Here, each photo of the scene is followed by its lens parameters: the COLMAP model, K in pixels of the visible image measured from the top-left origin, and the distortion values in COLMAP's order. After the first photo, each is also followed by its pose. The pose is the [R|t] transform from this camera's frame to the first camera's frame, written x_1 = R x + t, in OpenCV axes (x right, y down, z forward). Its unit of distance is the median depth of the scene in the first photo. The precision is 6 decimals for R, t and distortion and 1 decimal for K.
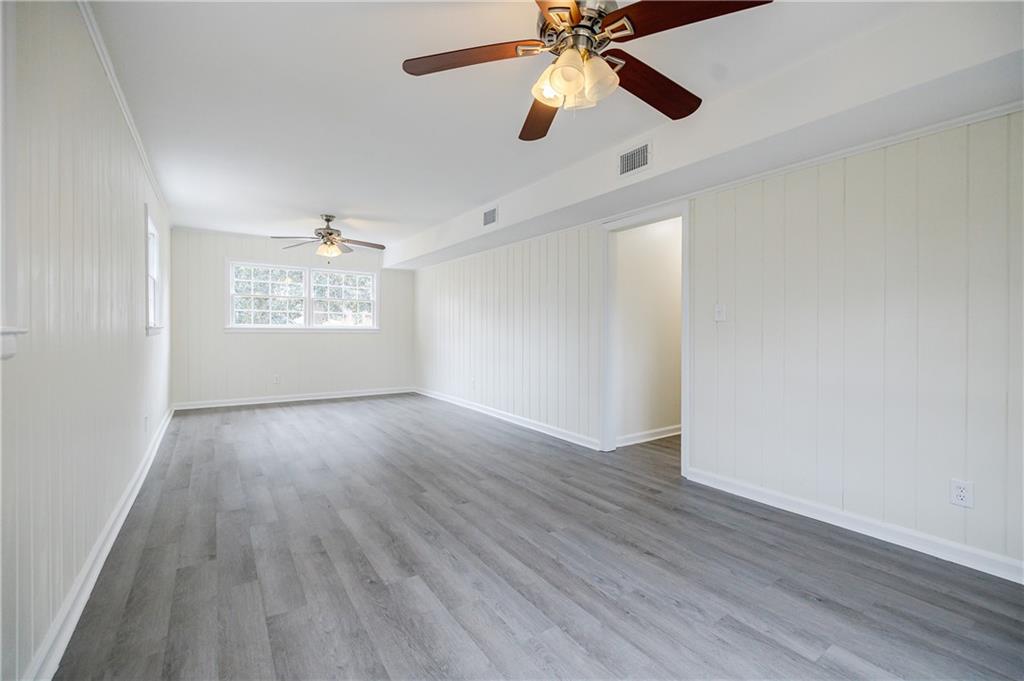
lens RADIAL K [[433.6, 0, 513.3], [0, 433.6, 334.6], [0, 0, 1]] dist [-0.005025, 0.000864]
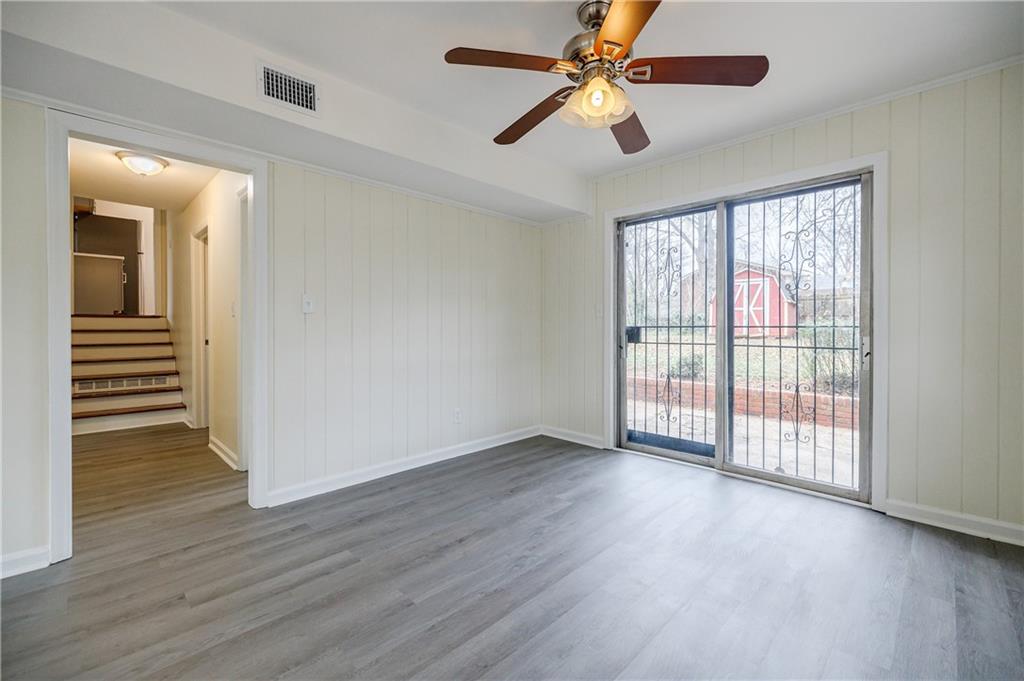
lens RADIAL K [[433.6, 0, 510.1], [0, 433.6, 331.2], [0, 0, 1]] dist [-0.005025, 0.000864]
pose [[-0.179343, -0.015864, 0.983659, -0.415932], [0.009124, 0.999800, 0.017788, -0.004434], [-0.983744, 0.012165, -0.179162, 0.623687]]
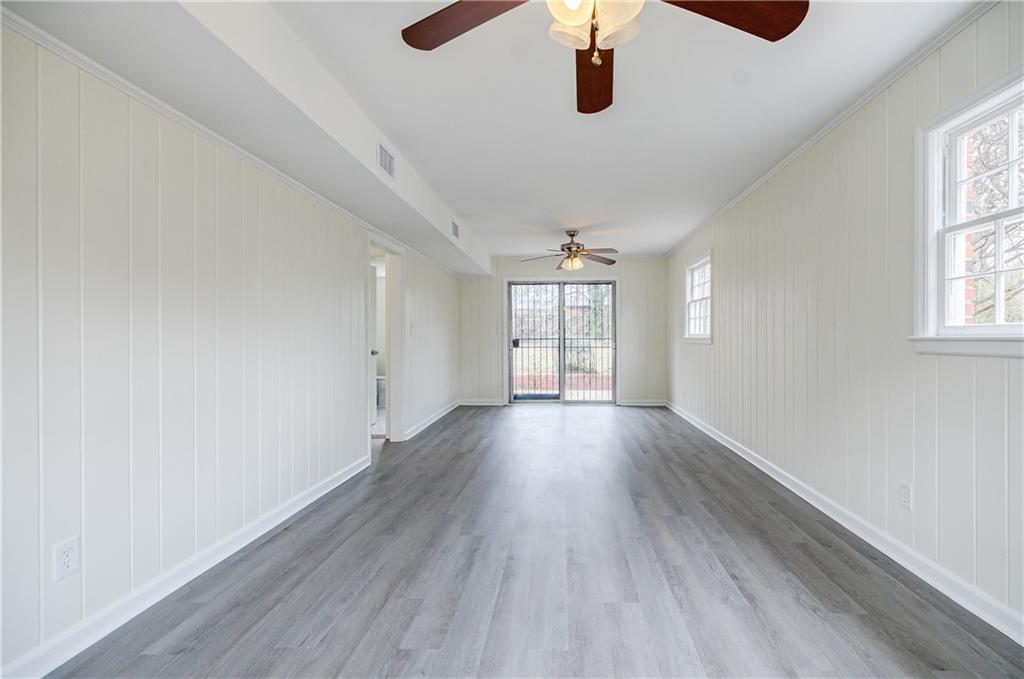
lens RADIAL K [[433.6, 0, 547.9], [0, 433.6, 336.7], [0, 0, 1]] dist [-0.005025, 0.000864]
pose [[-0.797125, -0.002667, 0.603808, -0.764201], [0.005107, 0.999925, 0.011158, -0.025843], [-0.603793, 0.011978, -0.797051, 1.667462]]
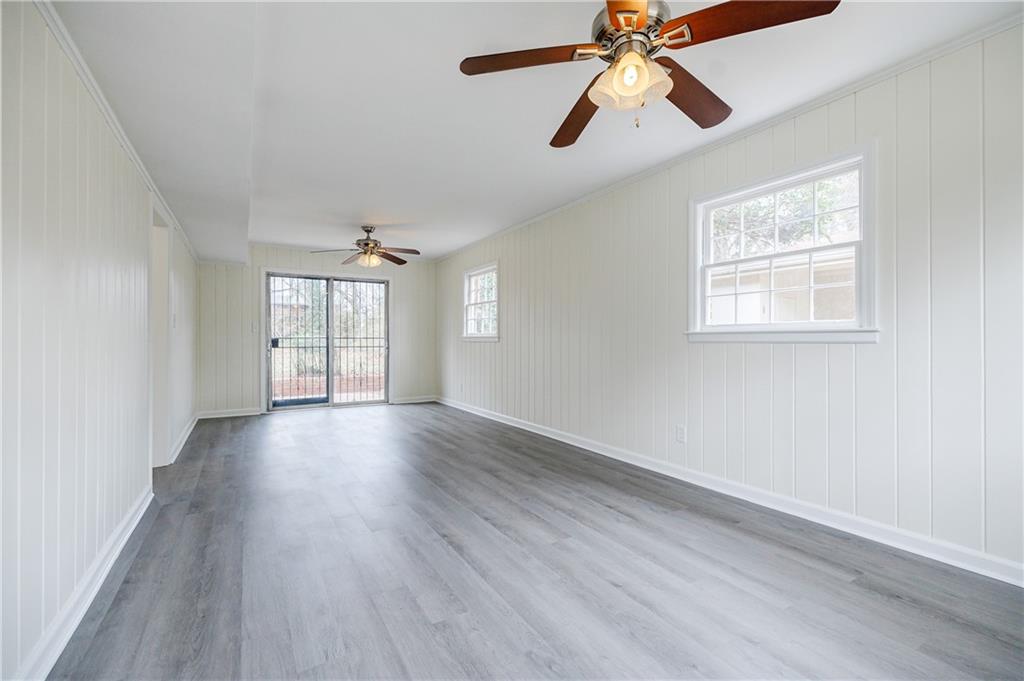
lens RADIAL K [[433.6, 0, 501.9], [0, 433.6, 339.6], [0, 0, 1]] dist [-0.005025, 0.000864]
pose [[-0.996076, -0.004270, 0.088401, -0.510613], [-0.003259, 0.999928, 0.011575, -0.010966], [-0.088444, 0.011241, -0.996018, 1.842744]]
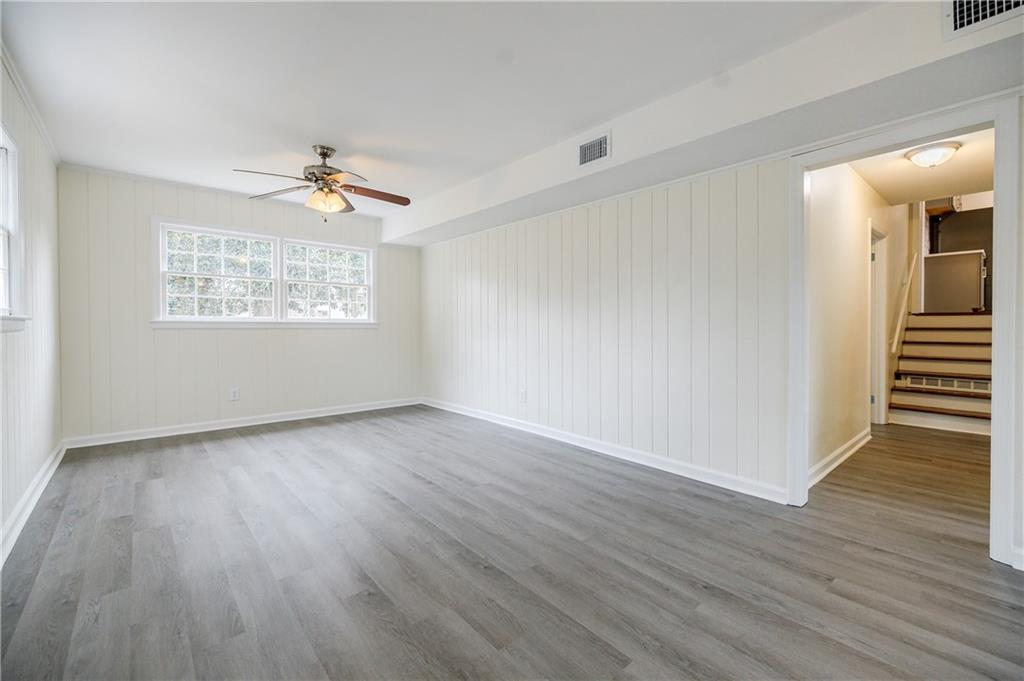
lens RADIAL K [[433.6, 0, 530.7], [0, 433.6, 332.0], [0, 0, 1]] dist [-0.005025, 0.000864]
pose [[0.991442, -0.006639, 0.130378, -0.295923], [0.005886, 0.999964, 0.006165, 0.001364], [-0.130414, -0.005345, 0.991445, 0.446395]]
